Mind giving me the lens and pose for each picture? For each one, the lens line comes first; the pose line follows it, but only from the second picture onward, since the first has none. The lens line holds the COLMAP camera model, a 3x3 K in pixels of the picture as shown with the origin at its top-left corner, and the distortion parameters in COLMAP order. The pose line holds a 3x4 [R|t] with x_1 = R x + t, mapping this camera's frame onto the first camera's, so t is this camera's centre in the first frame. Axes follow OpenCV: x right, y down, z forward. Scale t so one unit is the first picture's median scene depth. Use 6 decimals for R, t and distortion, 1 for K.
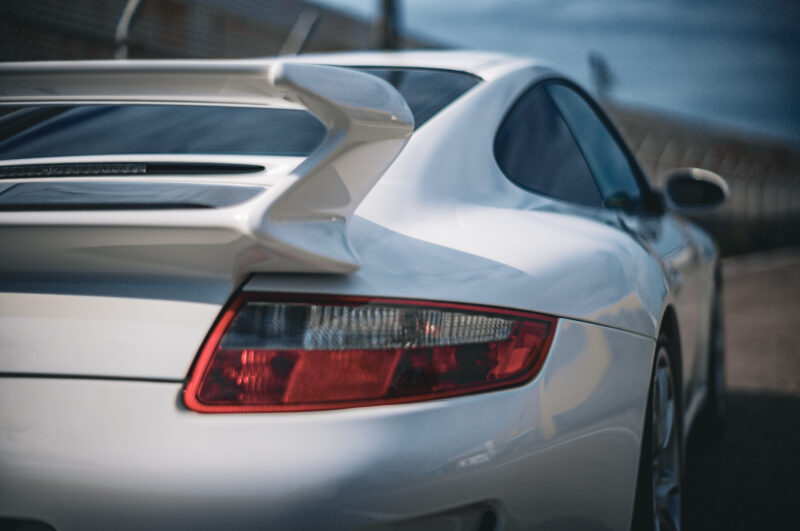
lens RADIAL K [[1166.0, 0, 400.0], [0, 1166.0, 265.5], [0, 0, 1]] dist [0.009390, 0.012940]
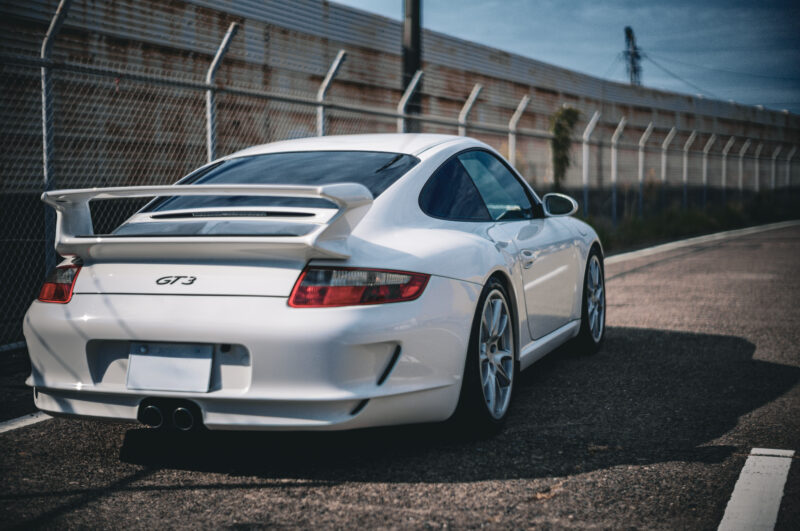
lens RADIAL K [[1166.0, 0, 400.0], [0, 1166.0, 265.5], [0, 0, 1]] dist [0.009390, 0.012940]
pose [[0.999417, -0.001020, -0.034114, 0.168609], [0.001908, 0.999660, 0.025997, -0.046663], [0.034076, -0.026047, 0.999080, -1.678776]]
